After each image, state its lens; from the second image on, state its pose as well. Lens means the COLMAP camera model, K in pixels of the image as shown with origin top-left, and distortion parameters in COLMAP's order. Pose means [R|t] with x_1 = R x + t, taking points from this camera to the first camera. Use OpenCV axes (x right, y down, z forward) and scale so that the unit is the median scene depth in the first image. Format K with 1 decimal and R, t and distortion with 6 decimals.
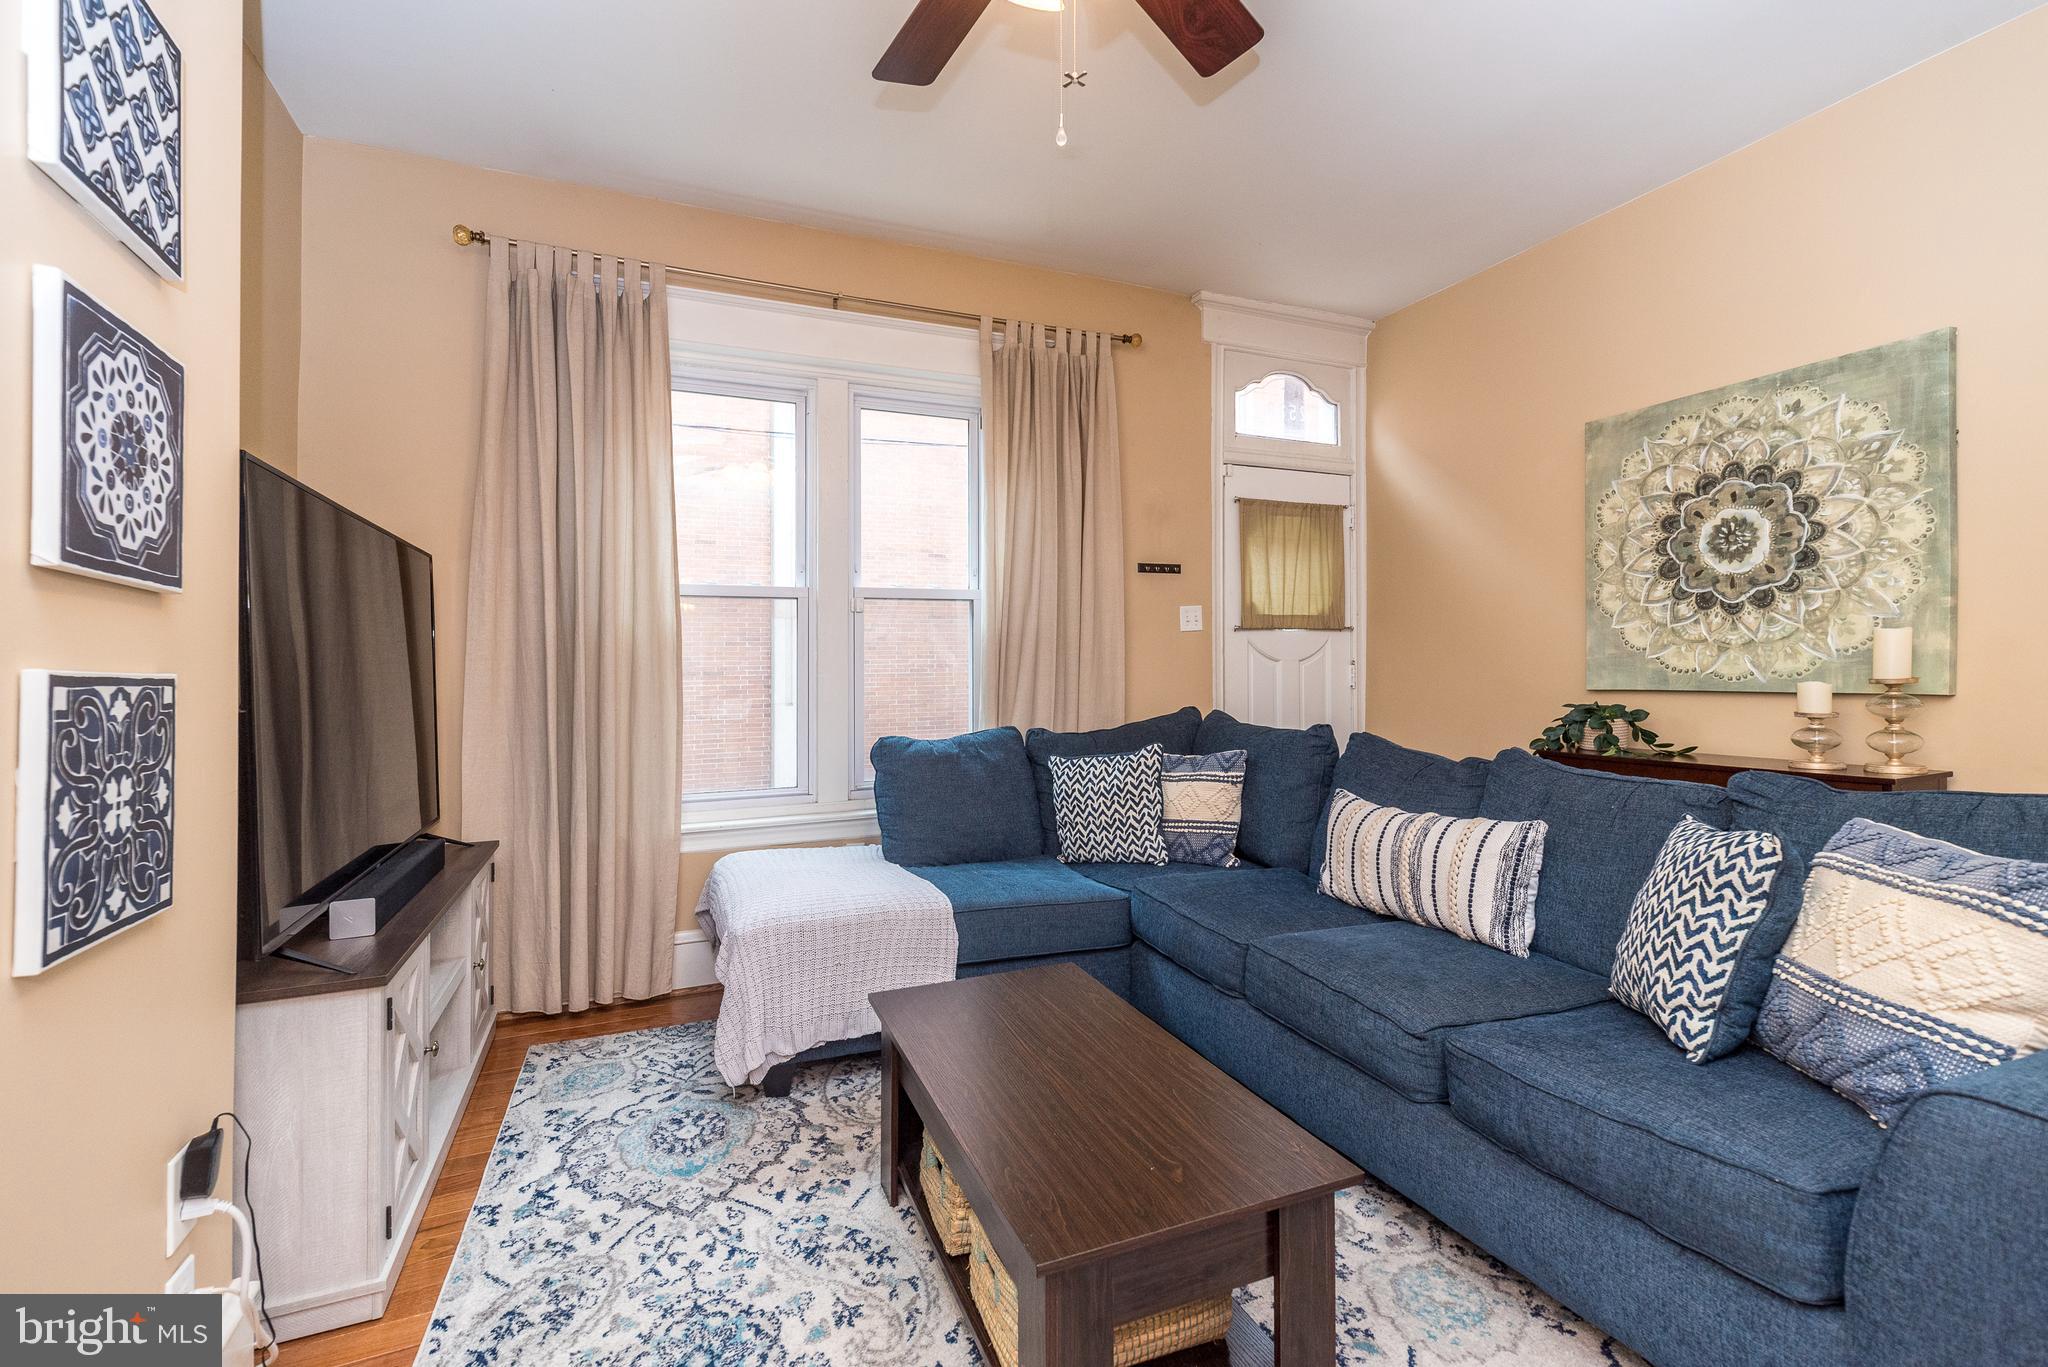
lens RADIAL K [[856.5, 0, 1028.3], [0, 856.5, 615.6], [0, 0, 1]] dist [0.001112, 0.000451]
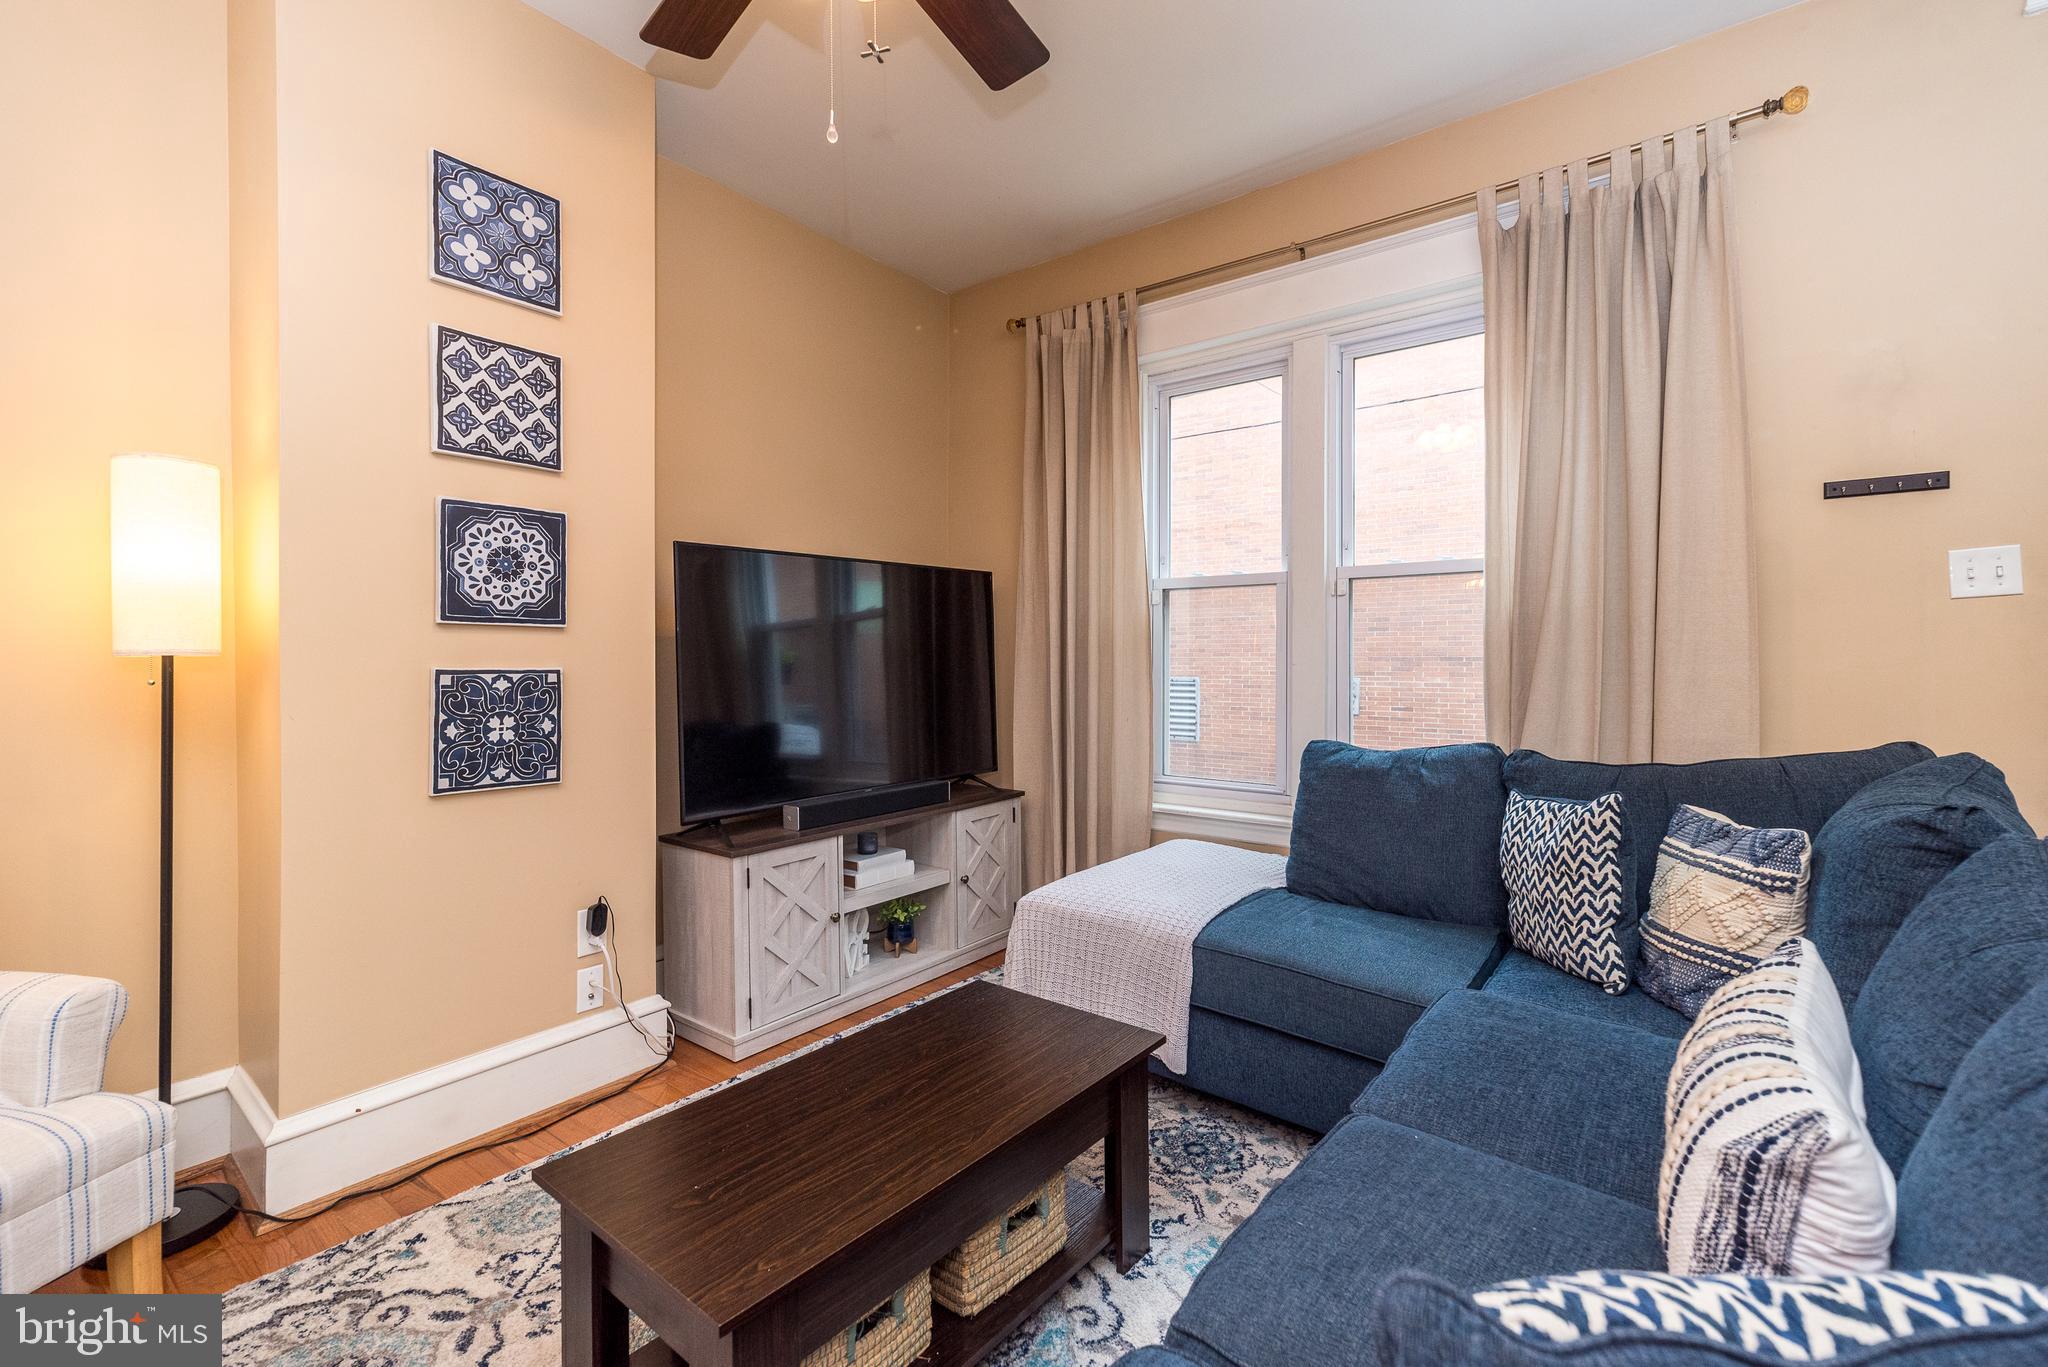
lens RADIAL K [[893.4, 0, 1073.3], [0, 893.4, 597.4], [0, 0, 1]] dist [0.009111, 0.000248]
pose [[0.508899, -0.042150, -0.859794, 1.458039], [0.050540, 0.998541, -0.019038, 0.005017], [0.859341, -0.033766, 0.510286, 0.978537]]
